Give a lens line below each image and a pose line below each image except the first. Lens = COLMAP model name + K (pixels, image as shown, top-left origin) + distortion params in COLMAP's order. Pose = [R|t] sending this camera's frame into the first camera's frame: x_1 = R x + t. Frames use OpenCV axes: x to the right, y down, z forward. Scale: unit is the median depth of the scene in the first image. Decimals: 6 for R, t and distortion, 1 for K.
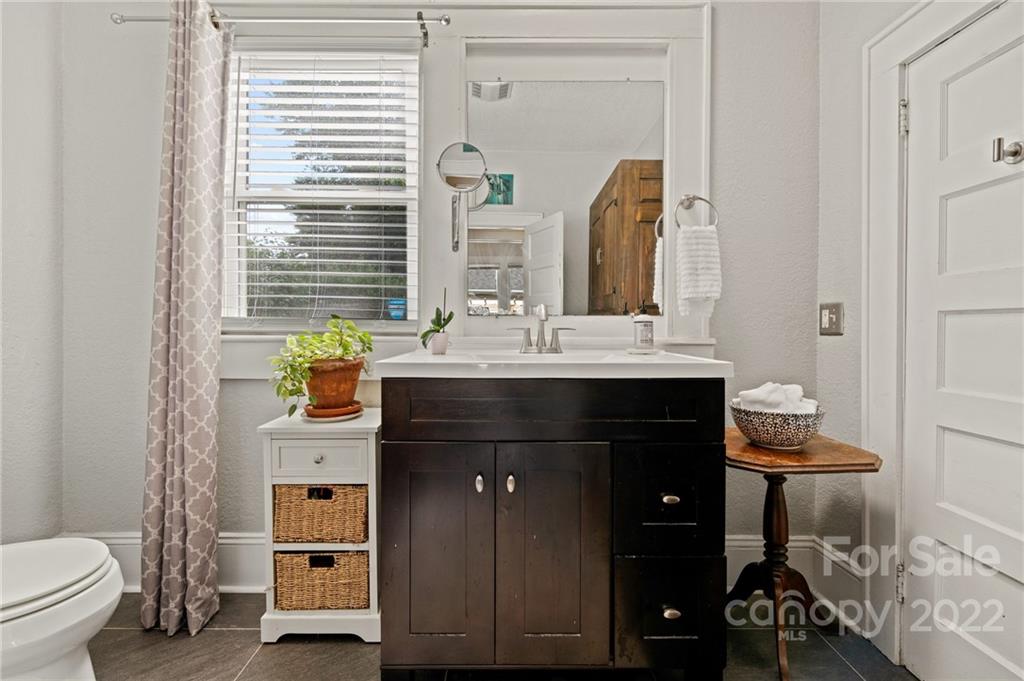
lens RADIAL K [[461.6, 0, 518.1], [0, 461.6, 336.7], [0, 0, 1]] dist [-0.003619, 0.000929]
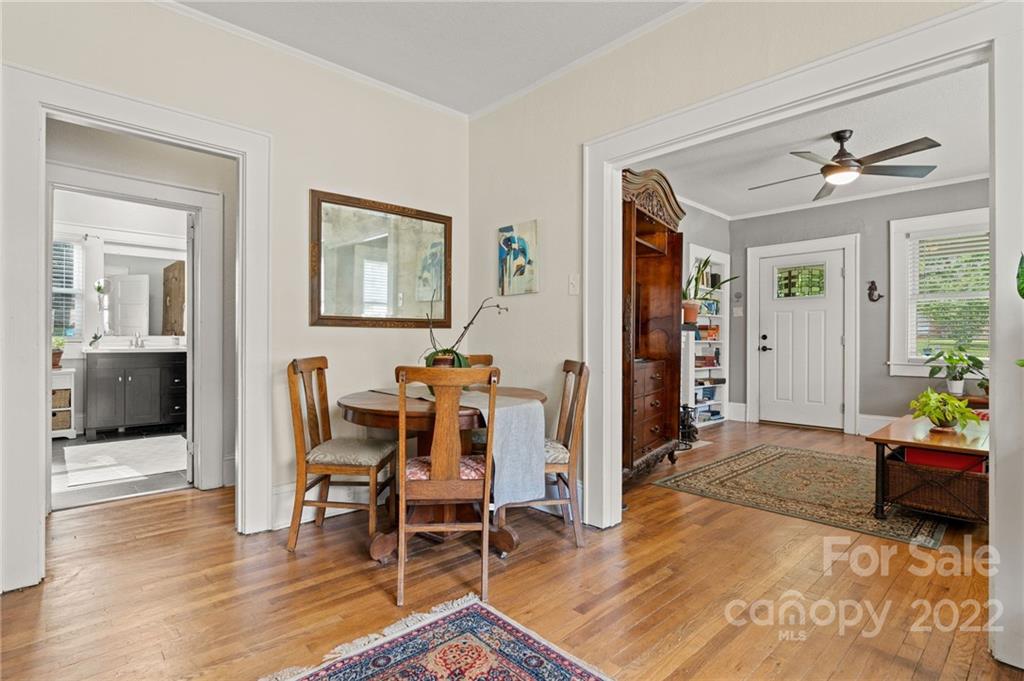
lens RADIAL K [[504.8, 0, 518.4], [0, 504.8, 344.3], [0, 0, 1]] dist [-0.000637, 0.000282]
pose [[0.740504, -0.004381, 0.672037, -0.341779], [0.009861, 0.999942, -0.004347, 0.051787], [-0.671979, 0.009845, 0.740505, -3.347089]]
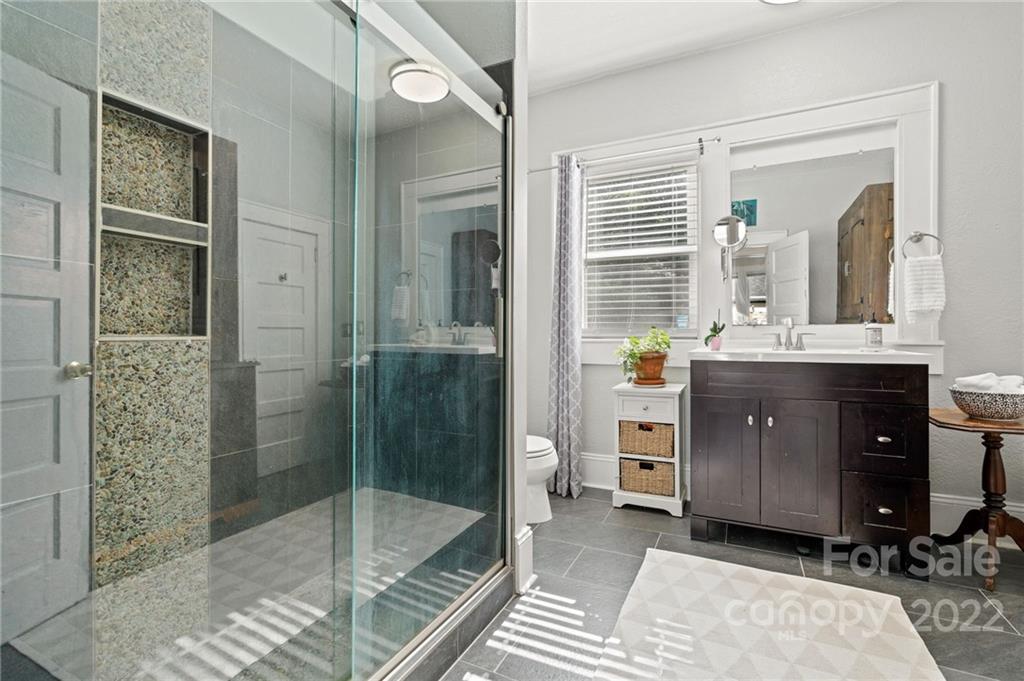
lens RADIAL K [[461.6, 0, 518.1], [0, 461.6, 336.7], [0, 0, 1]] dist [-0.003619, 0.000929]
pose [[0.891039, -0.003832, -0.453910, -0.054319], [-0.004830, 0.999828, -0.017923, 0.023213], [0.453900, 0.018162, 0.890867, -0.742635]]
